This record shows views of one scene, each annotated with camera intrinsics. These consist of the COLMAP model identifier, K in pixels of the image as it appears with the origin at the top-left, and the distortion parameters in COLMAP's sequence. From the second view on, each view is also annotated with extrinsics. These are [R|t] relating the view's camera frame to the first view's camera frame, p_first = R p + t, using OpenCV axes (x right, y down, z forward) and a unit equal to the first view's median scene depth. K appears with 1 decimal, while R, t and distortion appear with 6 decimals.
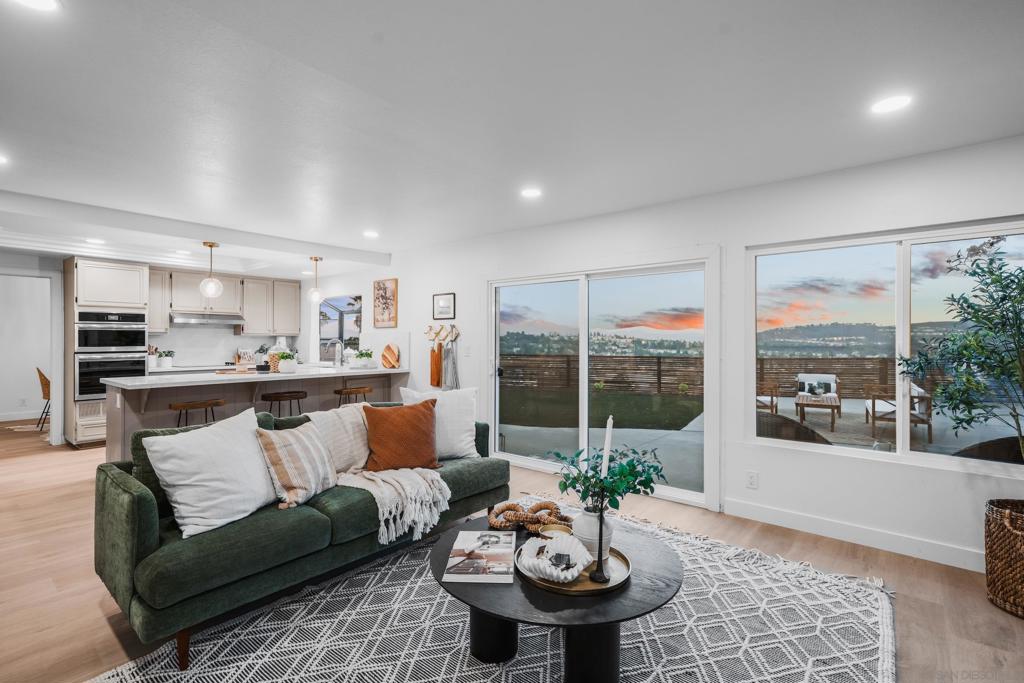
lens RADIAL K [[498.0, 0, 509.9], [0, 498.0, 335.8], [0, 0, 1]] dist [0.024532, 0.000139]
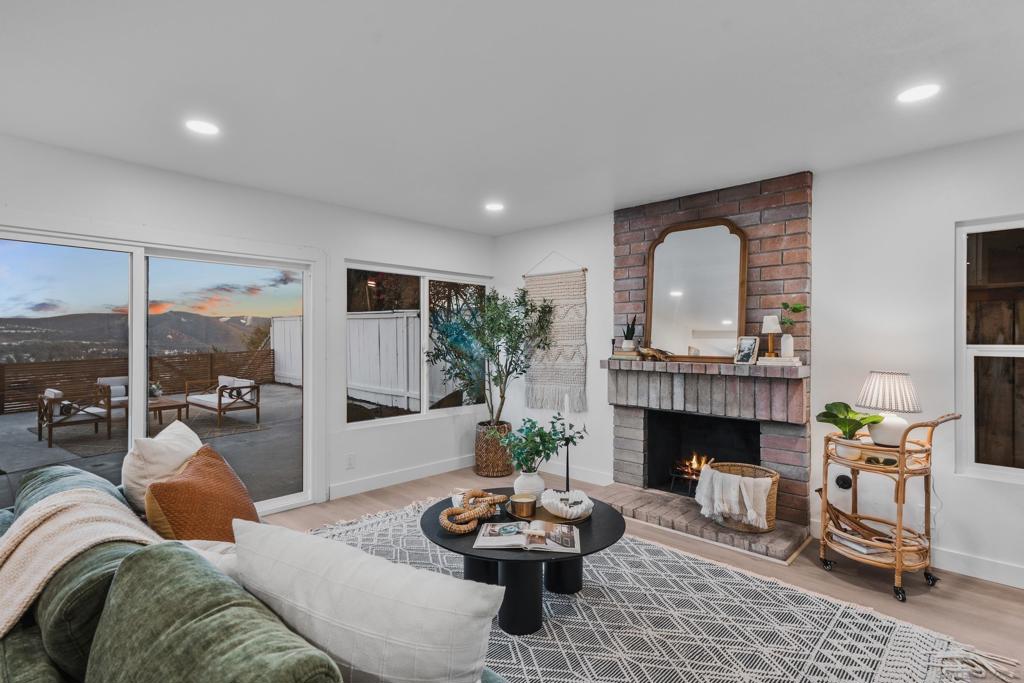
lens RADIAL K [[498.0, 0, 509.9], [0, 498.0, 335.8], [0, 0, 1]] dist [0.024532, 0.000139]
pose [[0.090507, -0.000441, 0.995896, -0.633959], [-0.000202, 1.000000, 0.000462, -0.004371], [-0.995896, -0.000243, 0.090506, 0.521826]]
